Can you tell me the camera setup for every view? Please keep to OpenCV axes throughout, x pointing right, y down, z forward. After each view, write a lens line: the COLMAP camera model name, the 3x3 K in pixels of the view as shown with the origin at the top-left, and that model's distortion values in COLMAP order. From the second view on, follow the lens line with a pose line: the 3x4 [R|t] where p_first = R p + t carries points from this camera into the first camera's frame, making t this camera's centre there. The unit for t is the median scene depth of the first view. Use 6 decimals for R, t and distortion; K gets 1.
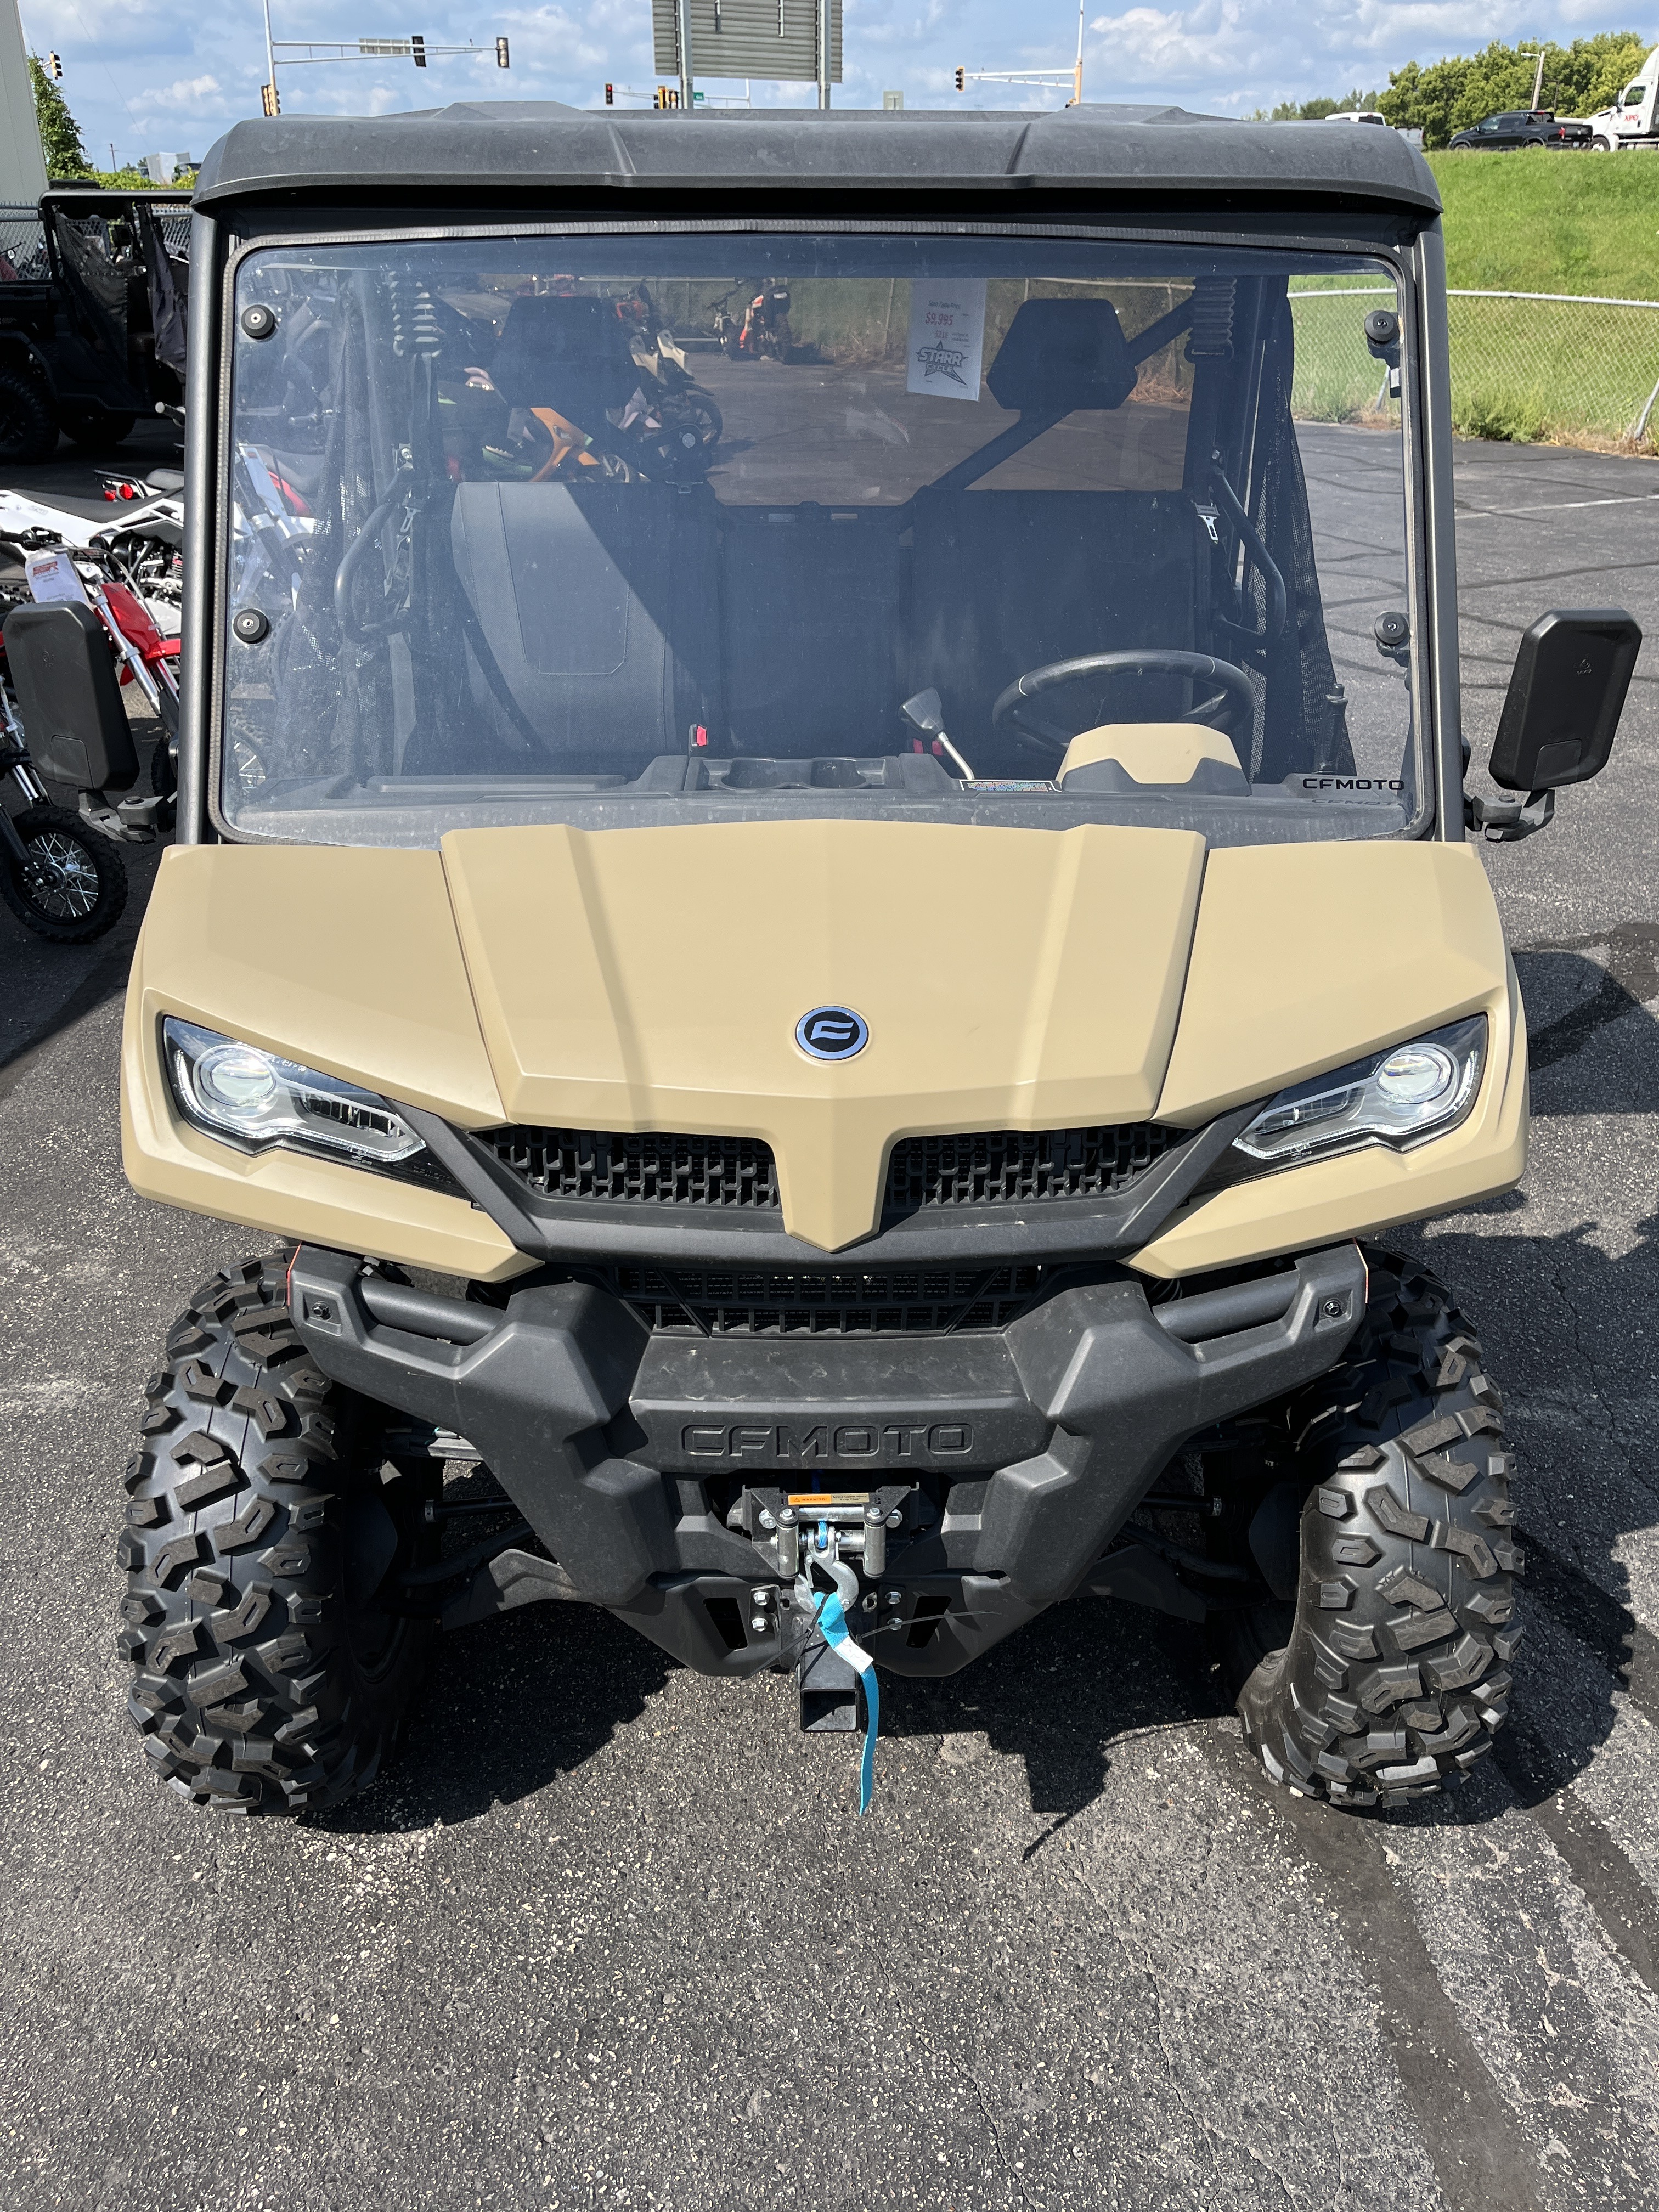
lens RADIAL K [[1665.3, 0, 829.5], [0, 1665.3, 1106.0], [0, 0, 1]] dist [0.061717, -0.066980]
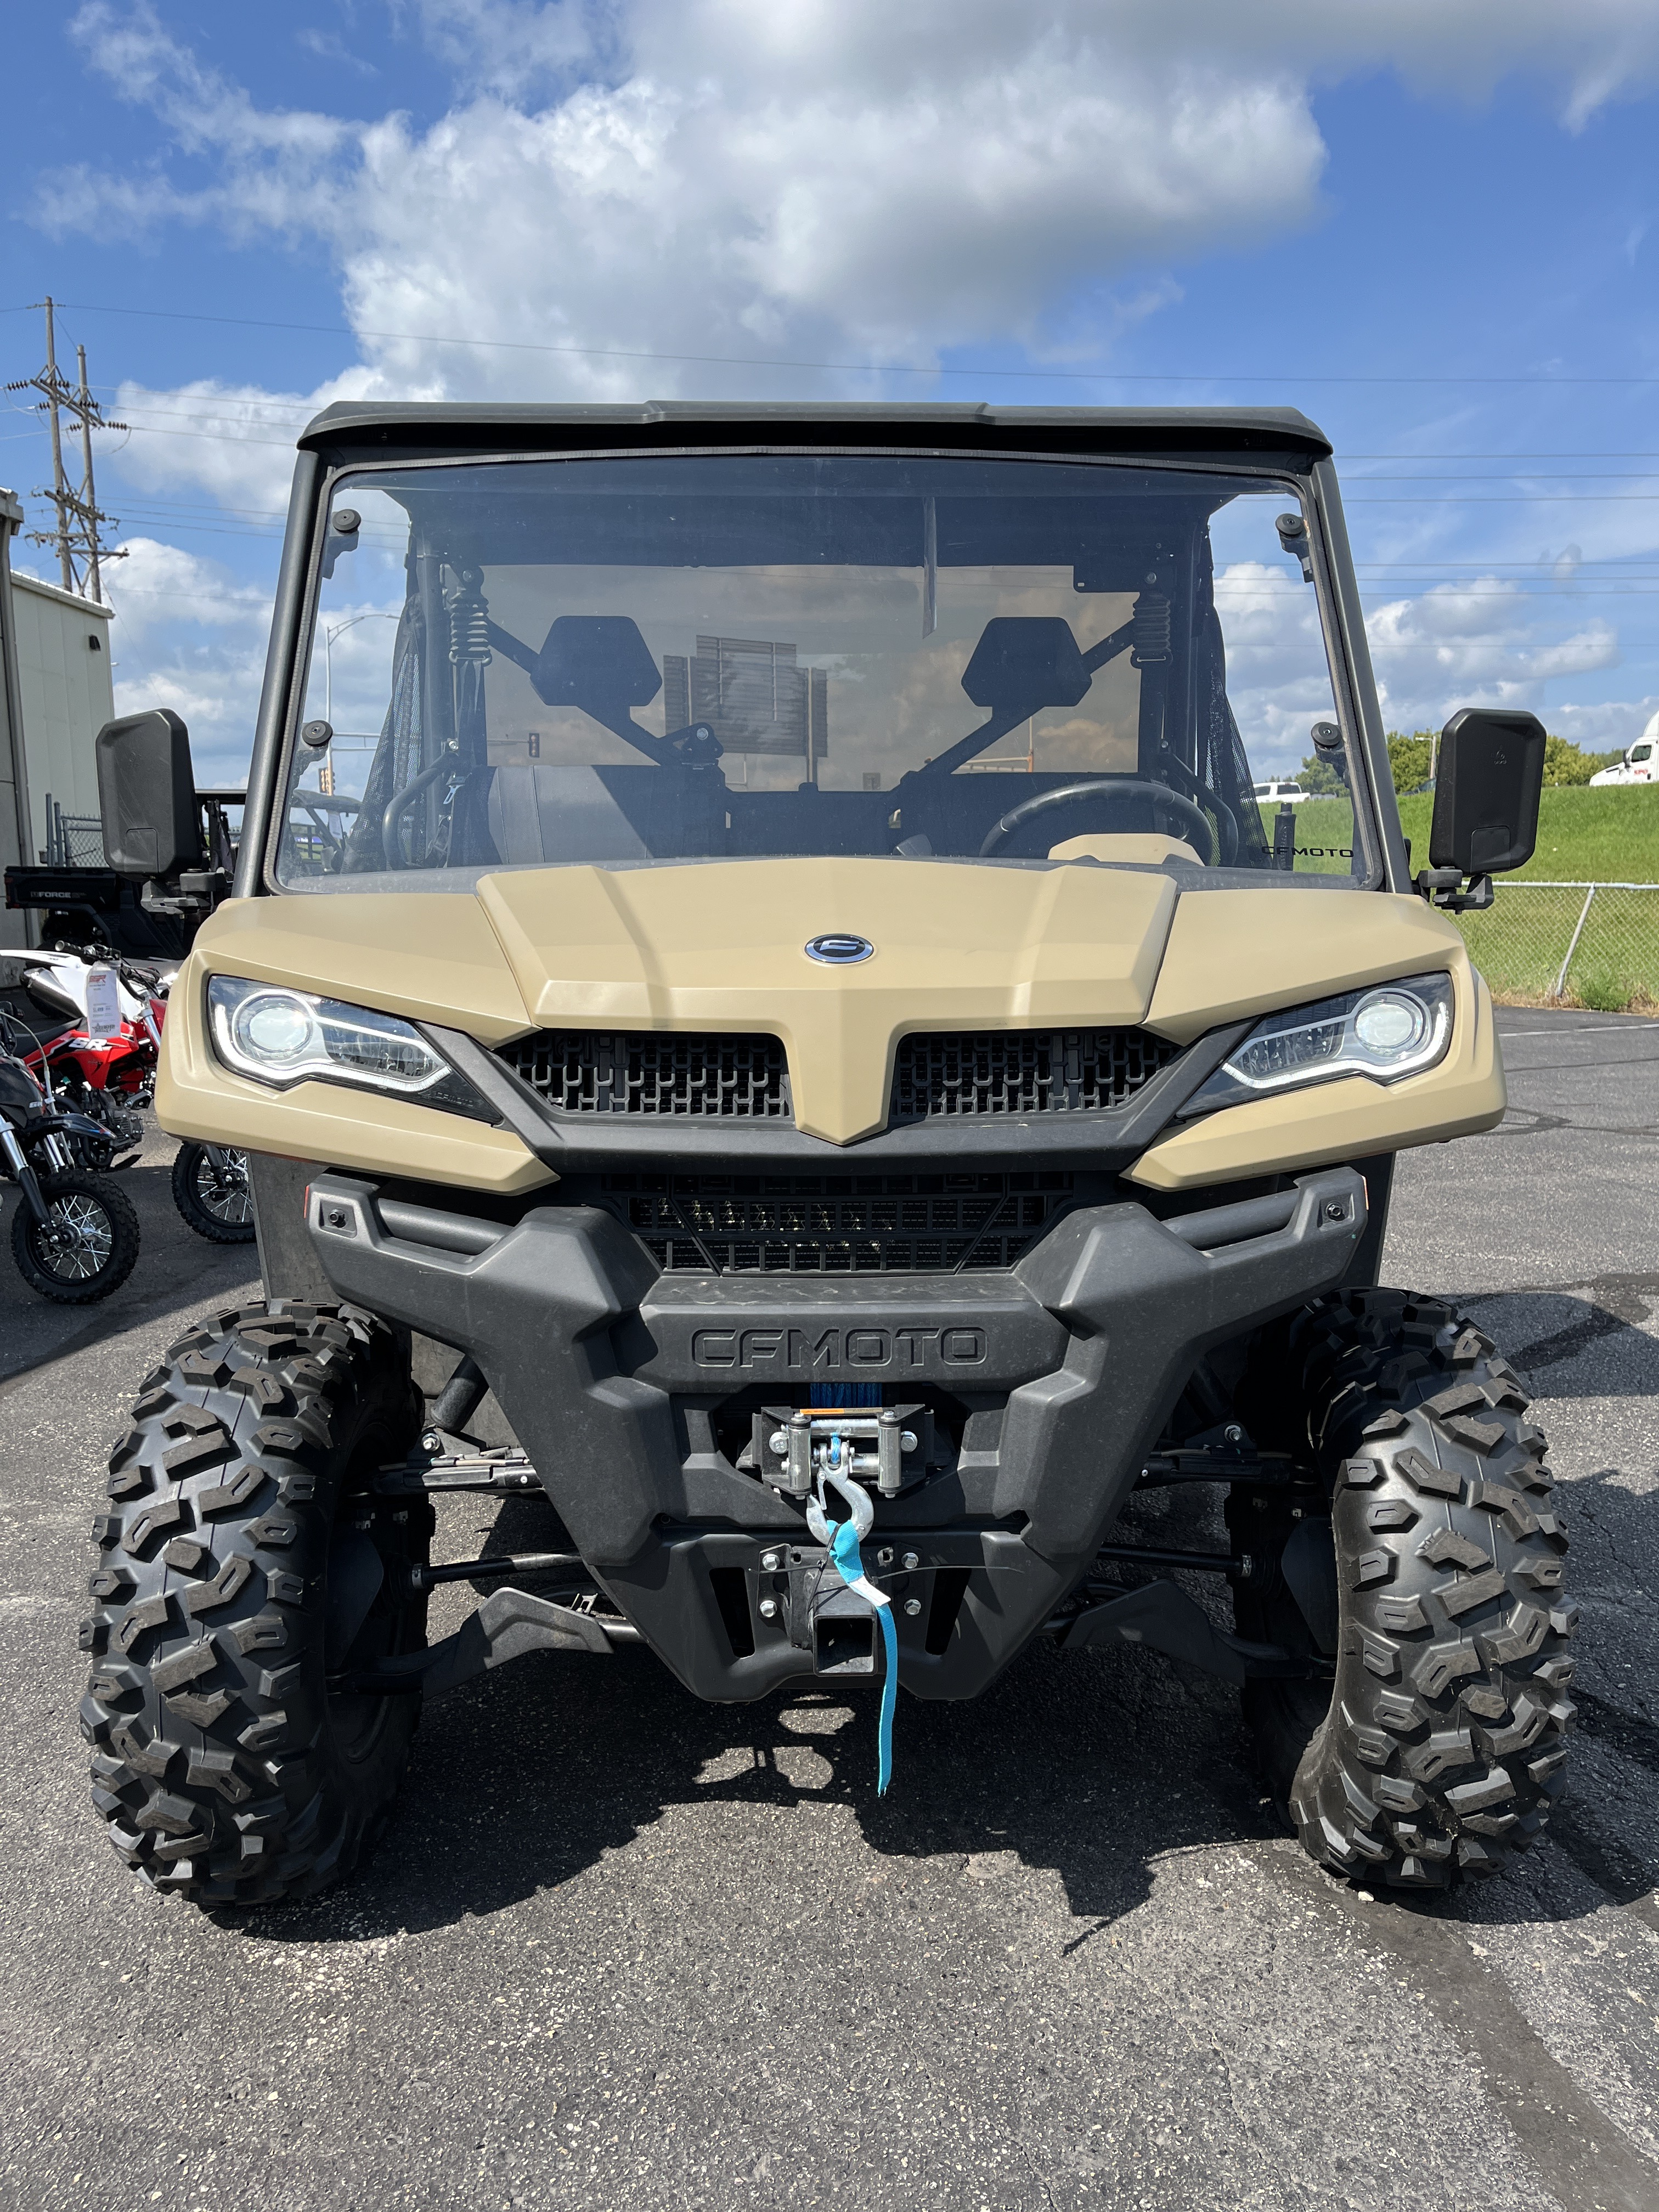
lens RADIAL K [[1662.2, 0, 838.1], [0, 1662.2, 1111.8], [0, 0, 1]] dist [0.071757, -0.094099]
pose [[0.999901, -0.008653, 0.011138, -0.010702], [0.011863, 0.943090, -0.332326, 0.359106], [-0.007628, 0.332425, 0.943099, 0.022780]]
